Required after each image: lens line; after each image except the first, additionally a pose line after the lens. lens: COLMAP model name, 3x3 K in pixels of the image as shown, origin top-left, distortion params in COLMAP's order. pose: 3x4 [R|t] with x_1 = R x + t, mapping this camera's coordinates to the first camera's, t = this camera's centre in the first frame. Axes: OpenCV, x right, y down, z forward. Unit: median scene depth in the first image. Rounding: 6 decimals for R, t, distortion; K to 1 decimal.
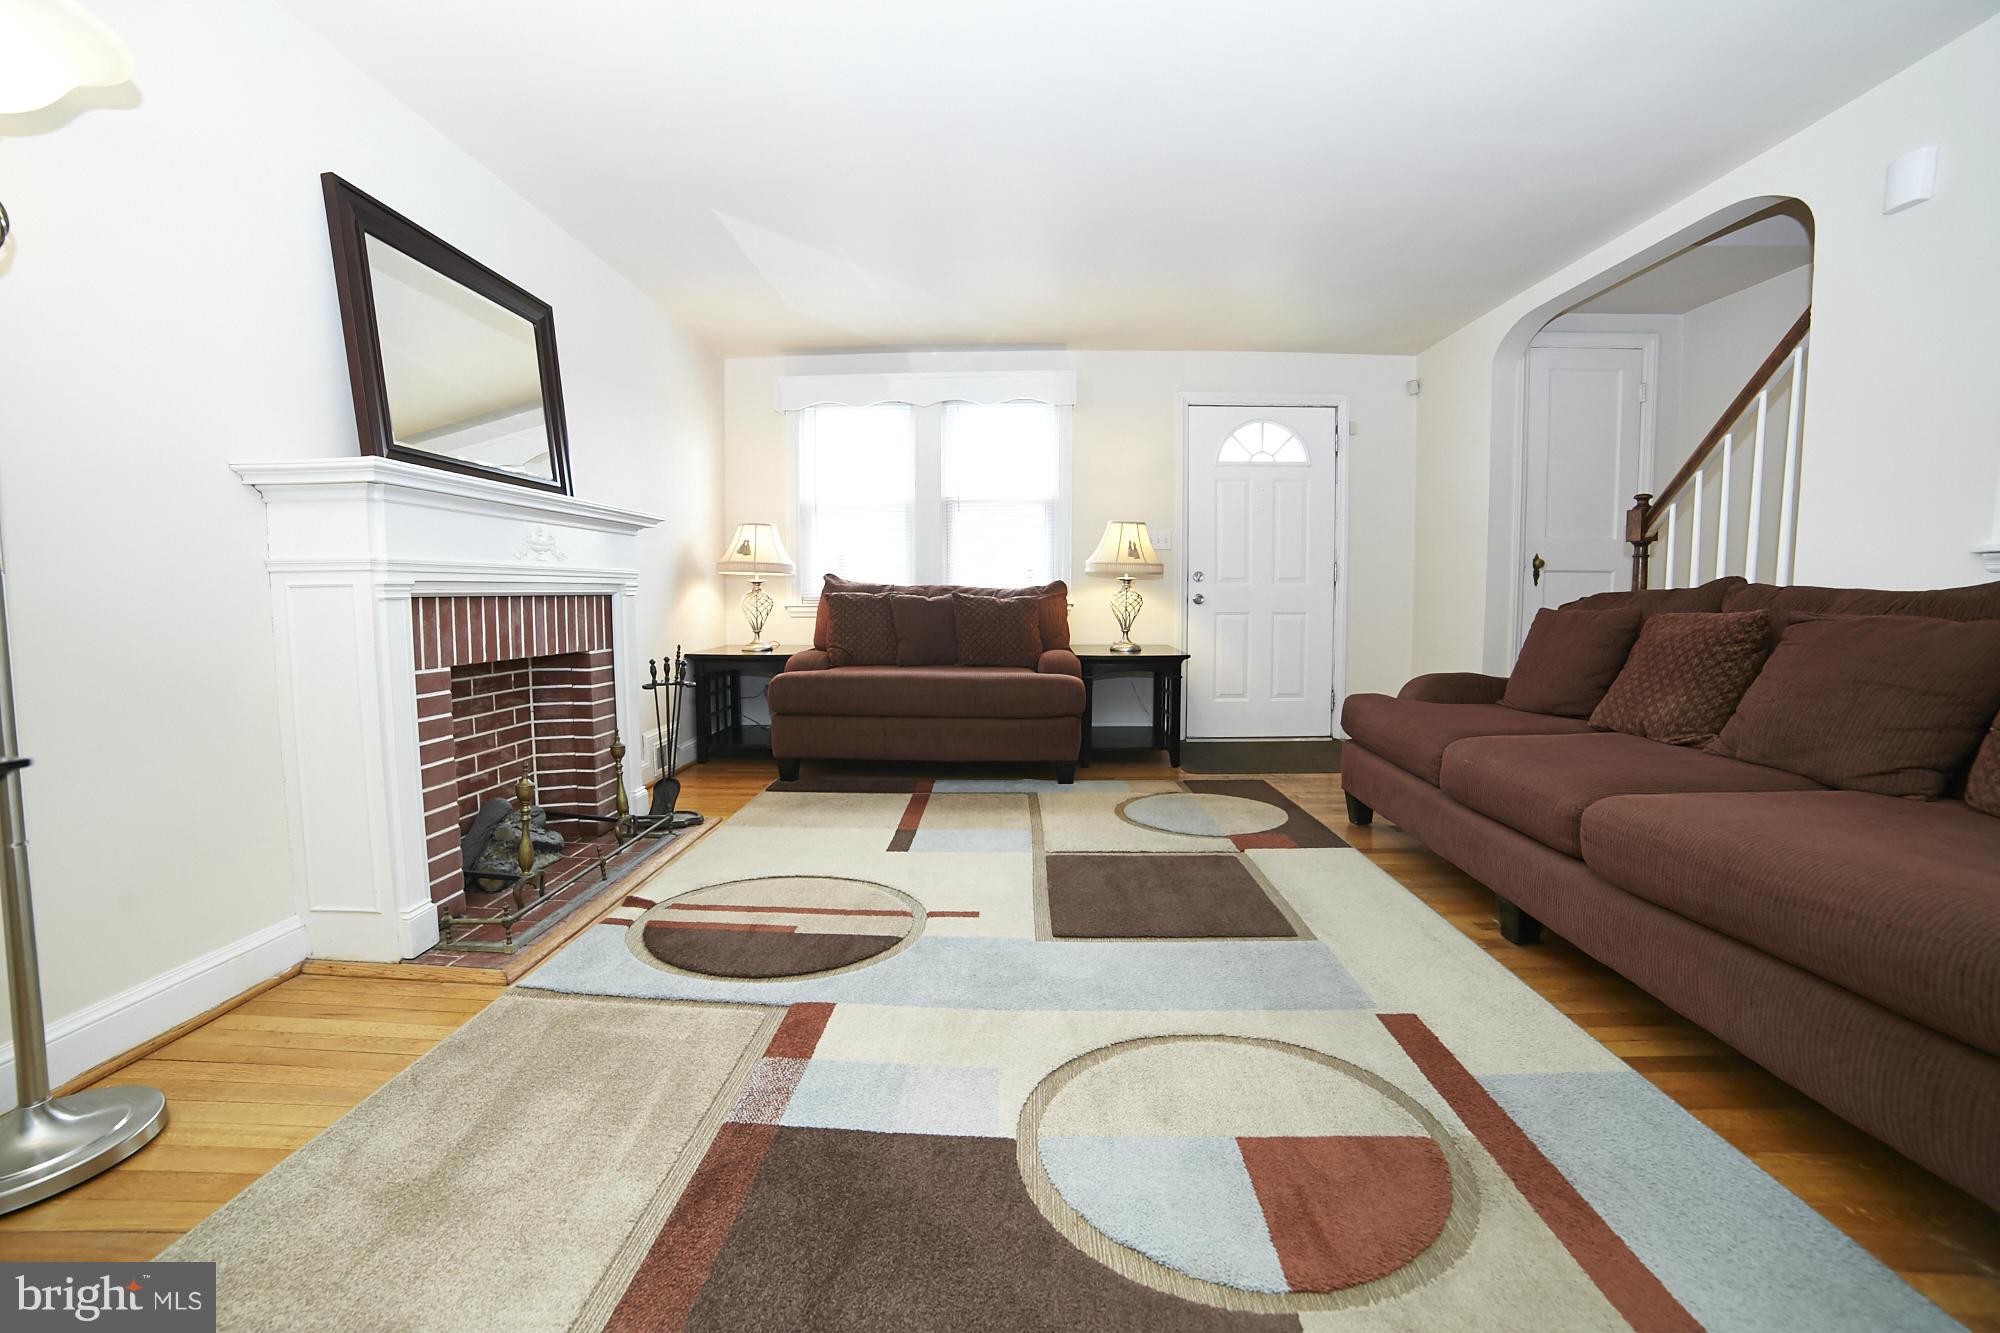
lens RADIAL K [[837.2, 0, 988.0], [0, 837.2, 651.1], [0, 0, 1]] dist [-0.094505, 0.033008]
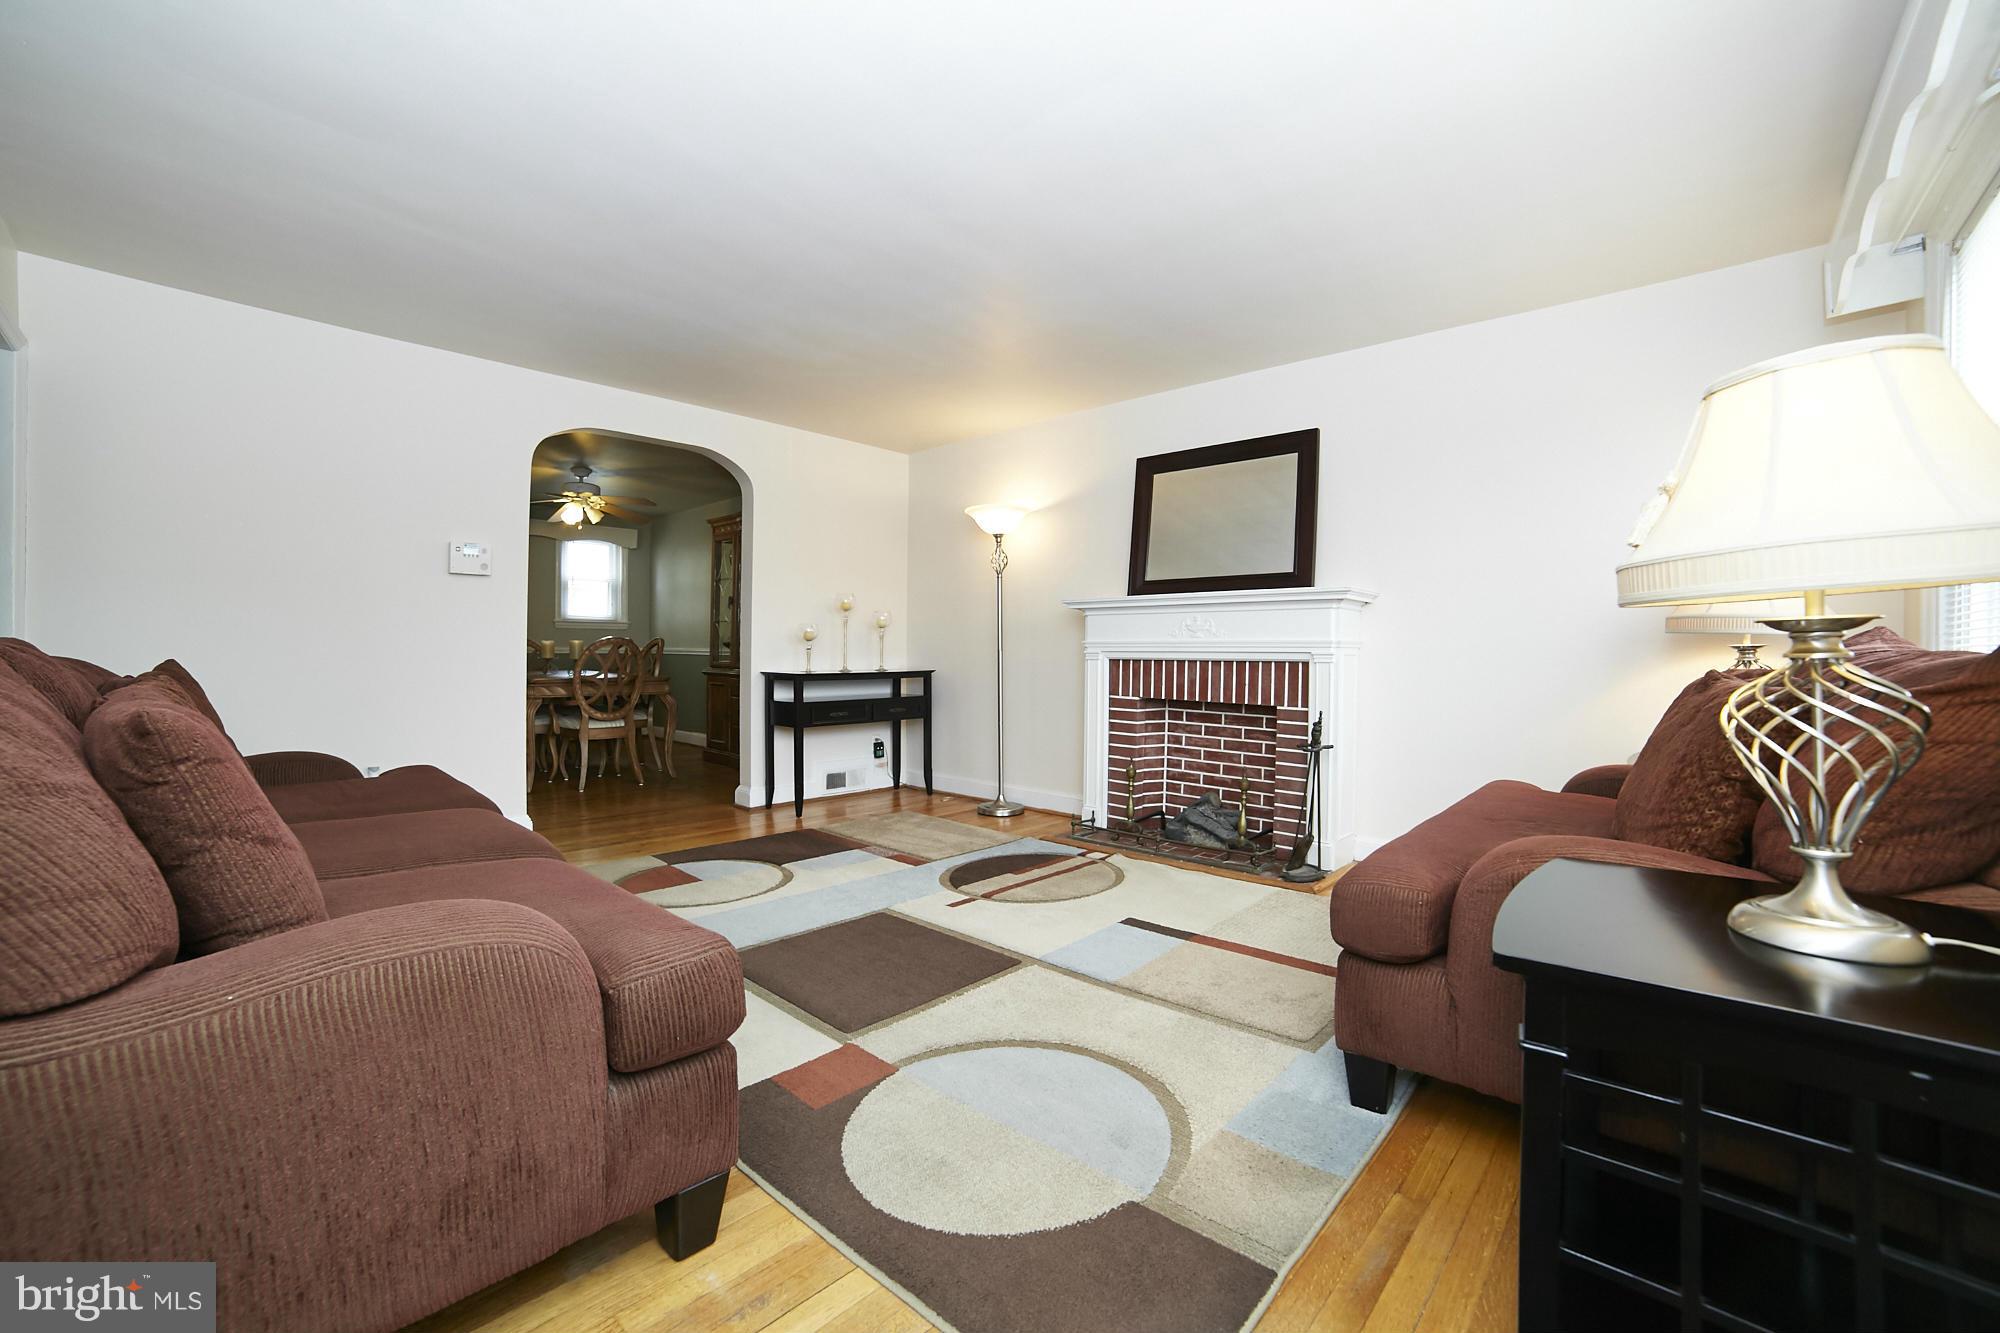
lens RADIAL K [[837.2, 0, 988.0], [0, 837.2, 651.1], [0, 0, 1]] dist [-0.094505, 0.033008]
pose [[-0.673233, -0.001316, -0.739429, 0.750522], [-0.054541, 0.997363, 0.047883, -0.122506], [0.737416, 0.072566, -0.671530, 1.559956]]
